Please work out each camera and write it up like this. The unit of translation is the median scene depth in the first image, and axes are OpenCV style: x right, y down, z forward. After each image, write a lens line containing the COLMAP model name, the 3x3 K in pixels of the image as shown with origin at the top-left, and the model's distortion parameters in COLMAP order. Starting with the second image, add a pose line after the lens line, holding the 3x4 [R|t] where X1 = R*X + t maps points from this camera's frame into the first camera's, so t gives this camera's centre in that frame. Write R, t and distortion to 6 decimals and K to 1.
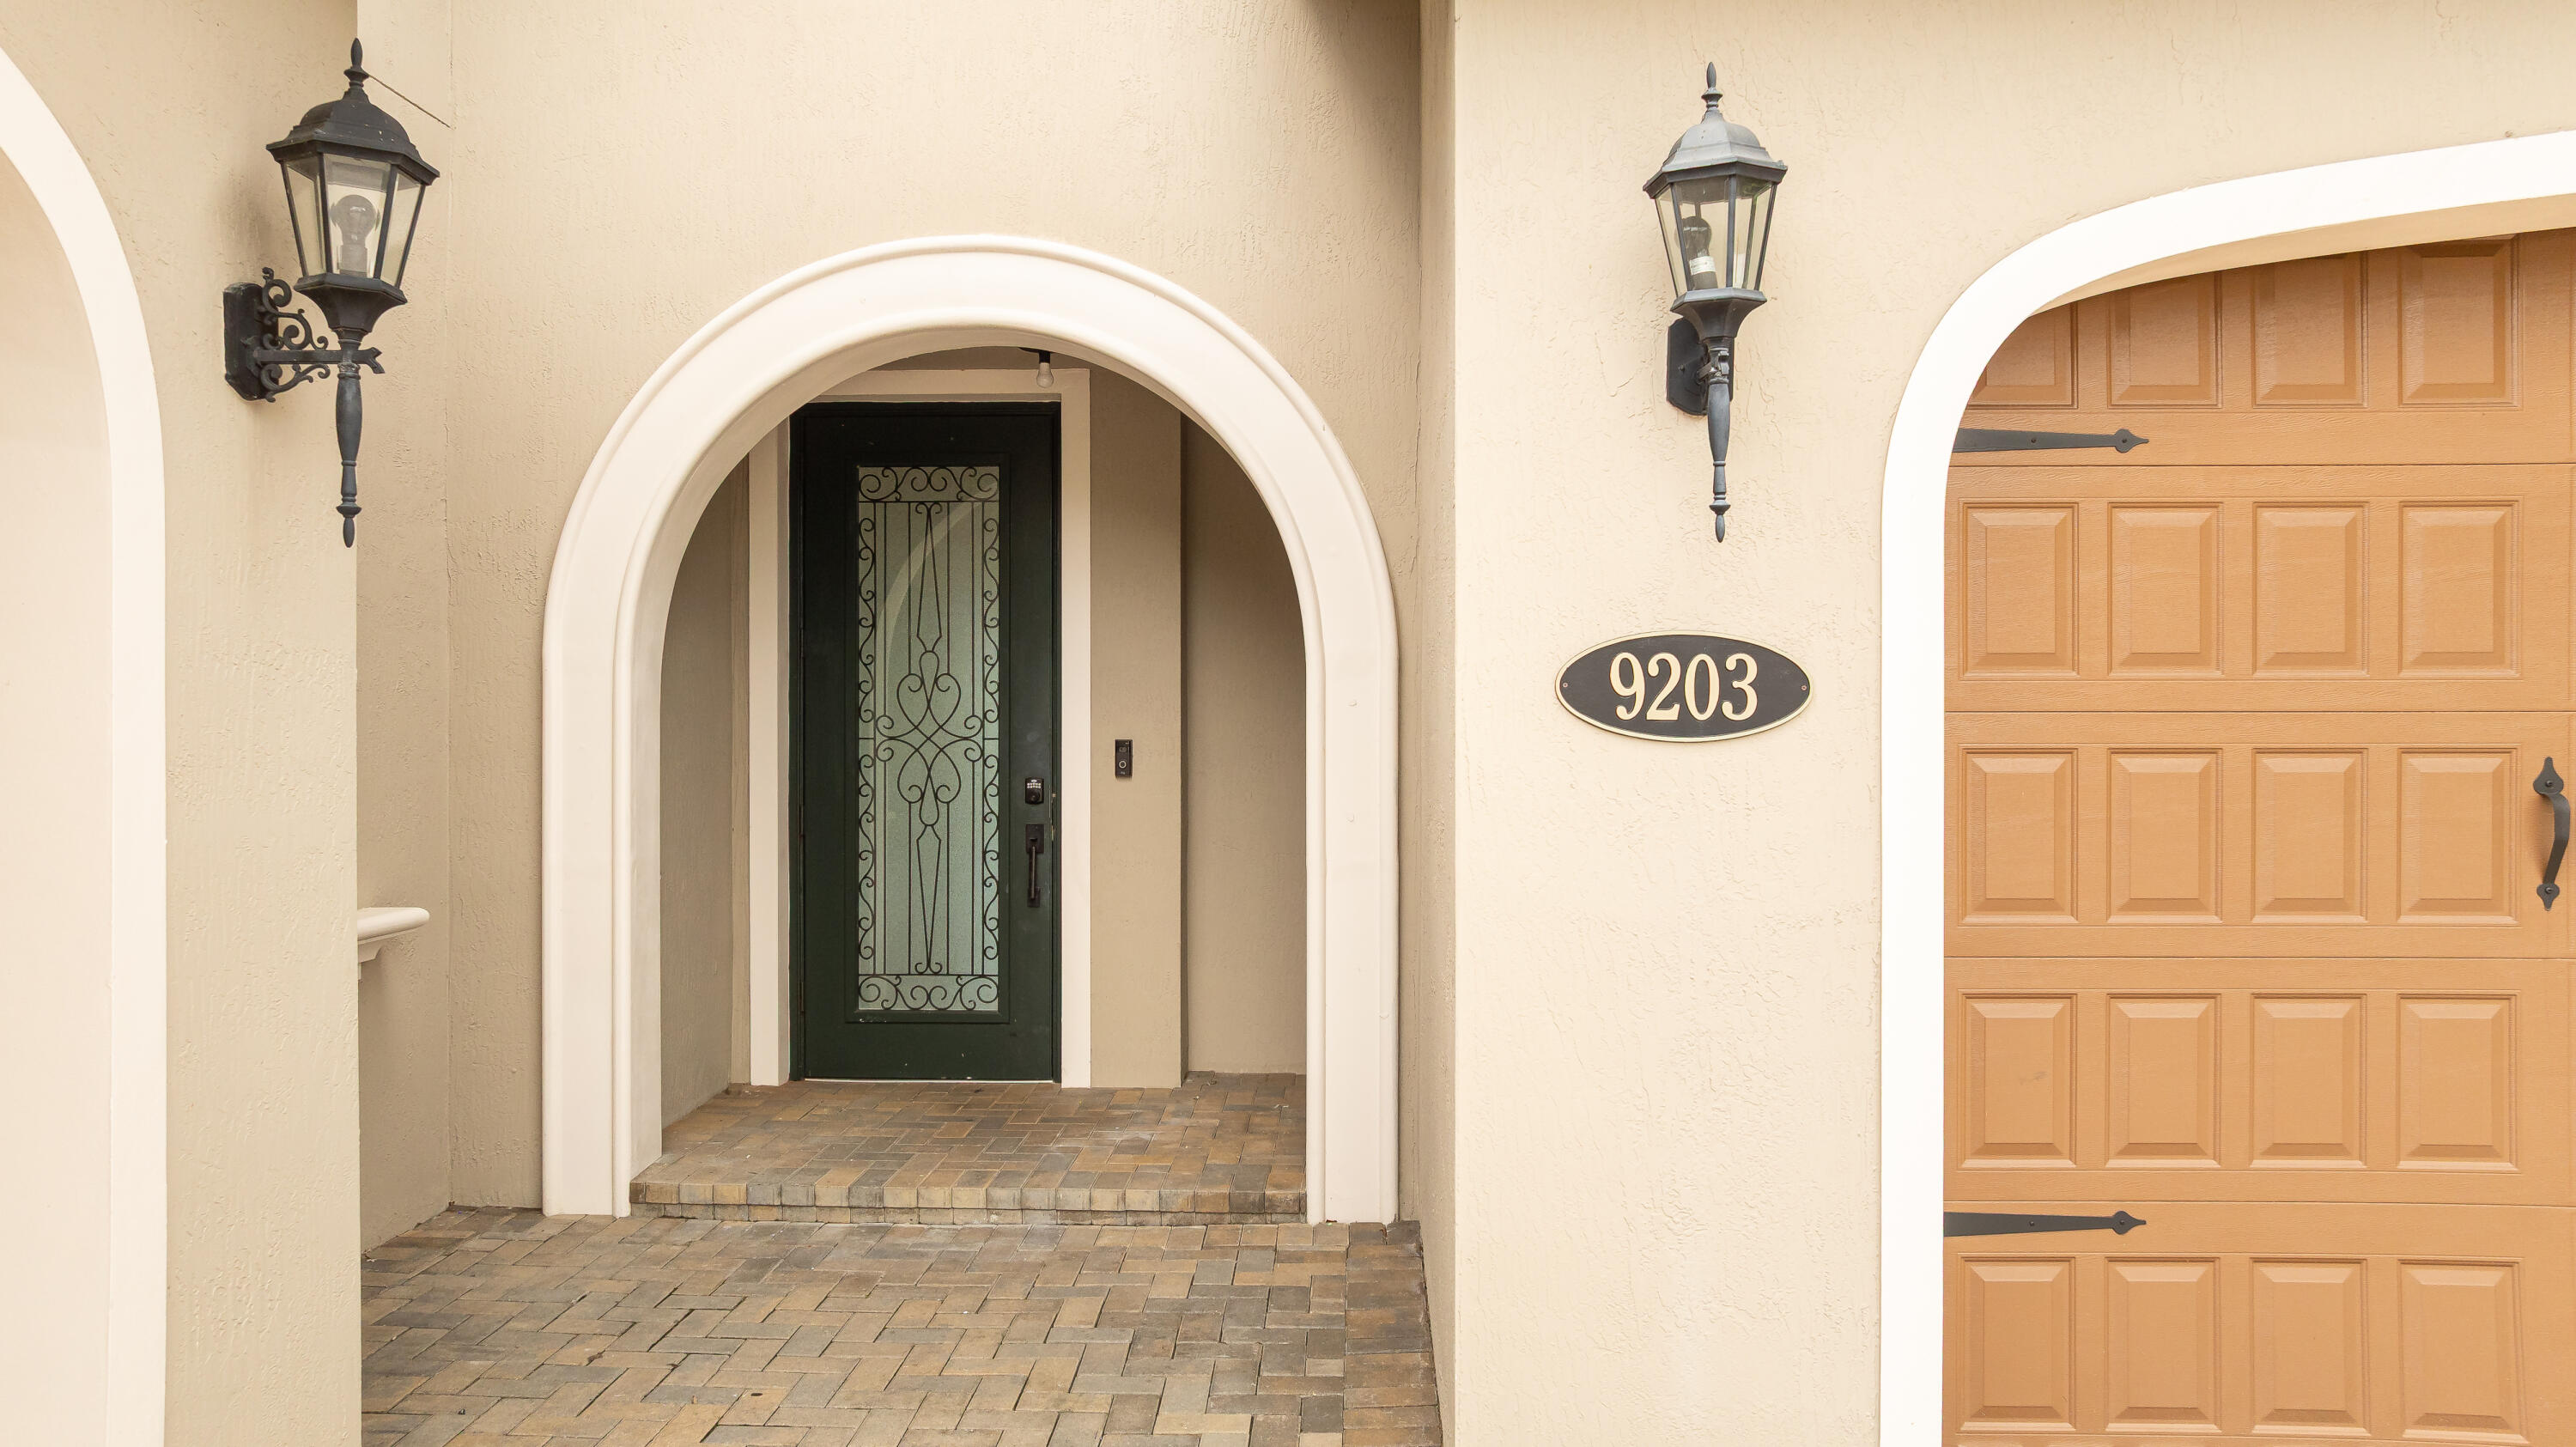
lens RADIAL K [[1815.9, 0, 1274.1], [0, 1815.9, 719.6], [0, 0, 1]] dist [-0.037292, 0.039225]
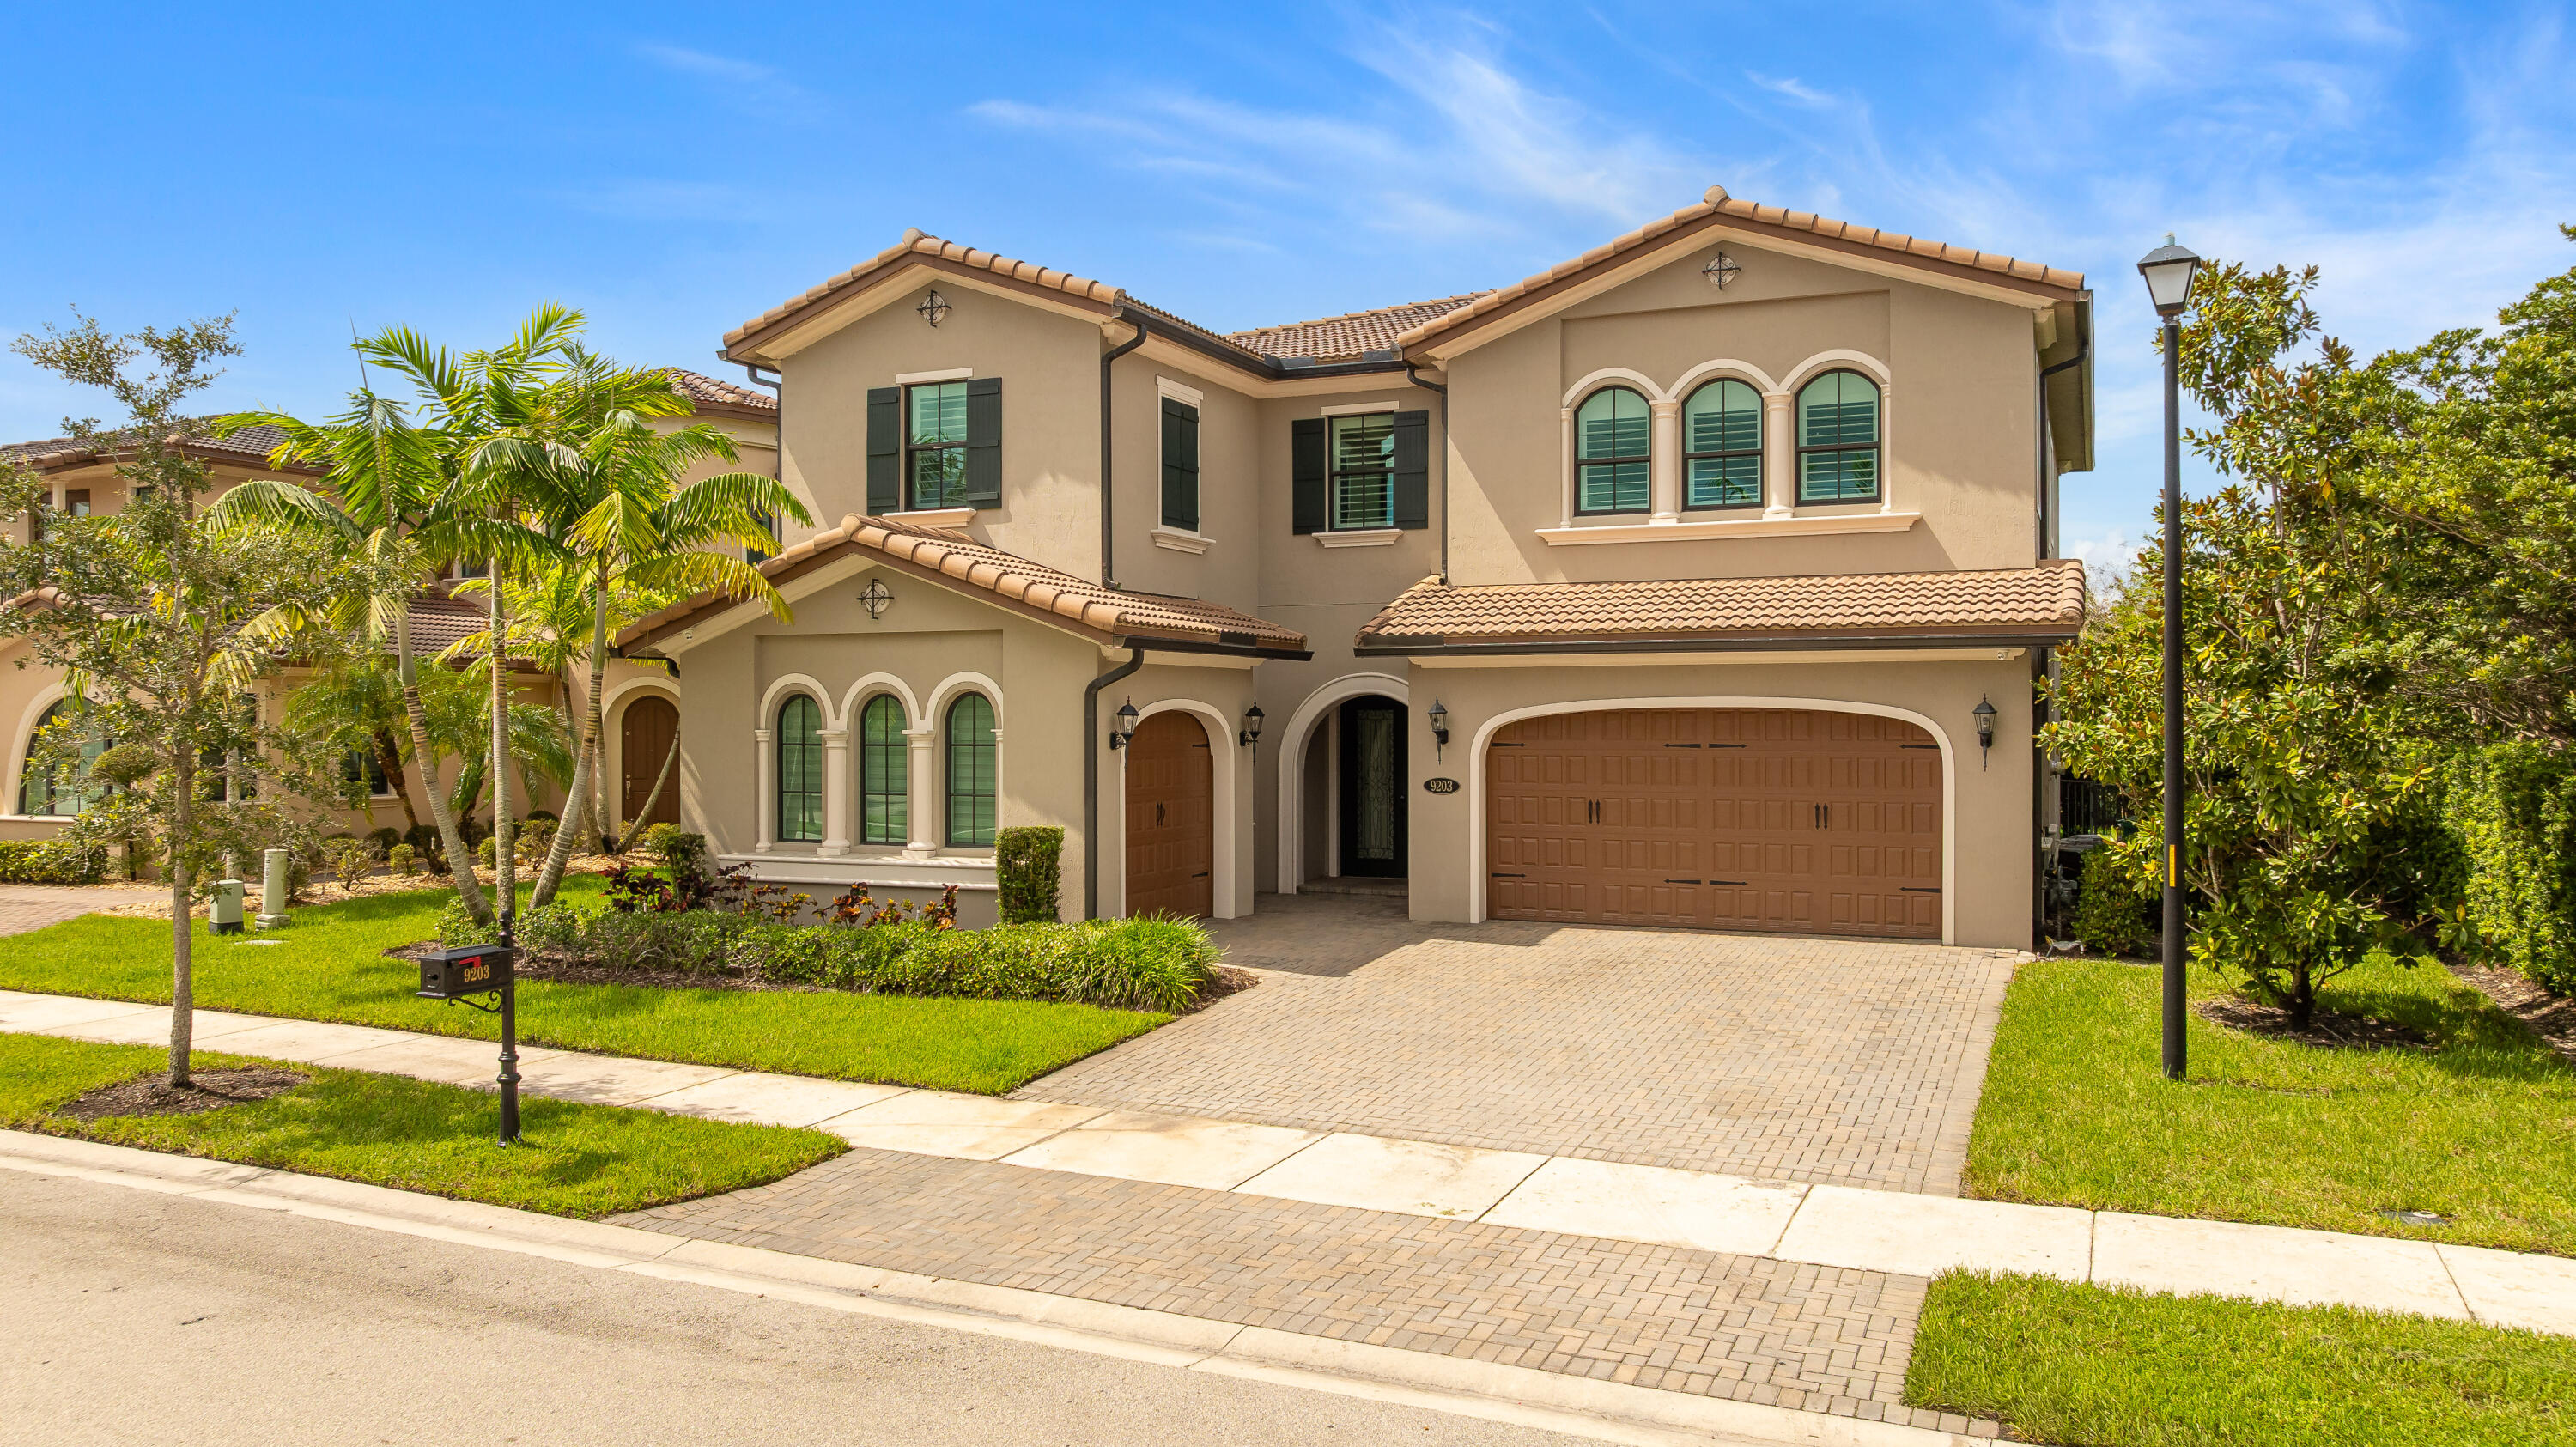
lens RADIAL K [[1815.9, 0, 1283.6], [0, 1815.9, 728.9], [0, 0, 1]] dist [-0.037292, 0.039225]
pose [[0.927558, 0.005929, -0.373633, 2.132474], [-0.004297, 0.999977, 0.005200, -0.254108], [0.373655, -0.003217, 0.927562, -5.249762]]
